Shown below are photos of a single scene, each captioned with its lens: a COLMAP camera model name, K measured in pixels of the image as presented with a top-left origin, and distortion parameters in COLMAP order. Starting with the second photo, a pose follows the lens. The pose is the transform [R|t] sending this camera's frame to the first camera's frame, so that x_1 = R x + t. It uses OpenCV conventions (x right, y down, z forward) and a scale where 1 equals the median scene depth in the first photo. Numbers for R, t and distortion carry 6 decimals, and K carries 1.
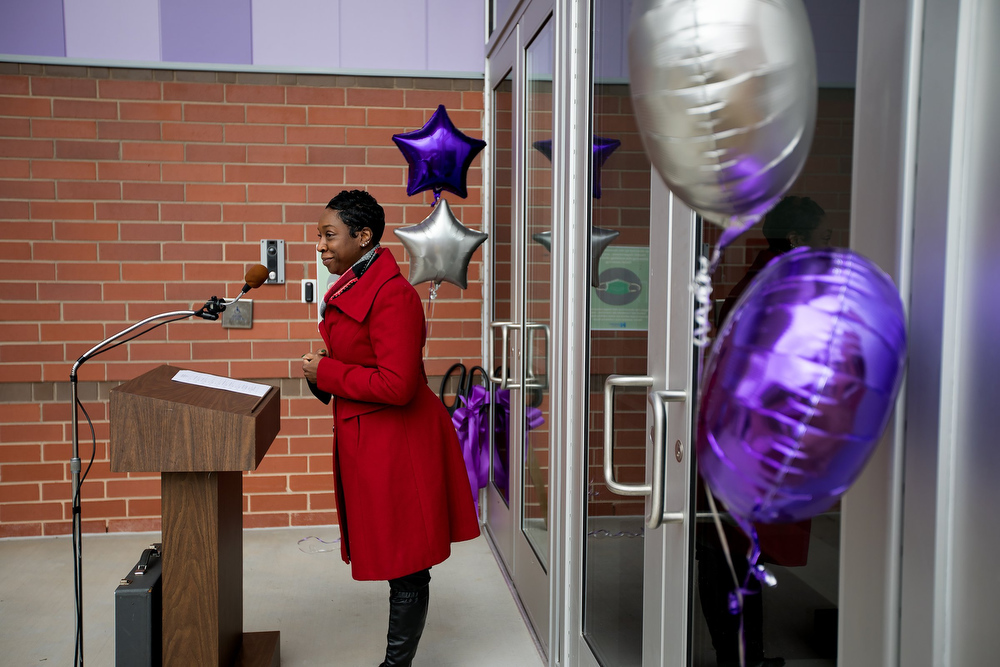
lens RADIAL K [[937.2, 0, 500.0], [0, 937.2, 333.5], [0, 0, 1]] dist [0.001986, 0.106674]
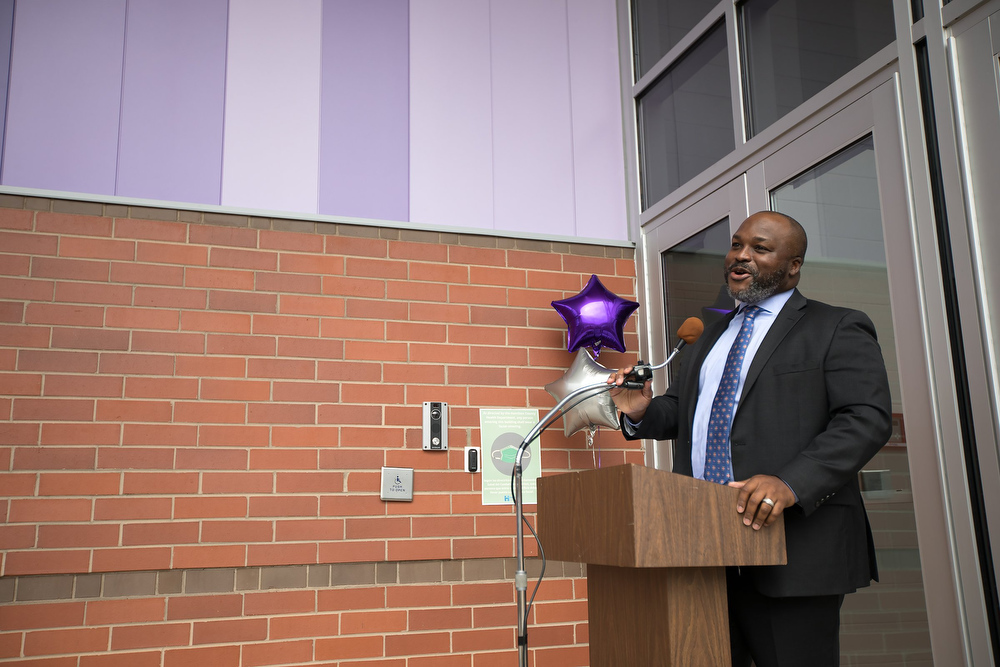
lens RADIAL K [[937.2, 0, 500.0], [0, 937.2, 333.5], [0, 0, 1]] dist [0.001986, 0.106674]
pose [[0.981373, 0.015233, 0.191508, -0.362234], [0.039095, 0.960156, -0.276715, 0.091727], [-0.188093, 0.279047, 0.941676, 0.114339]]
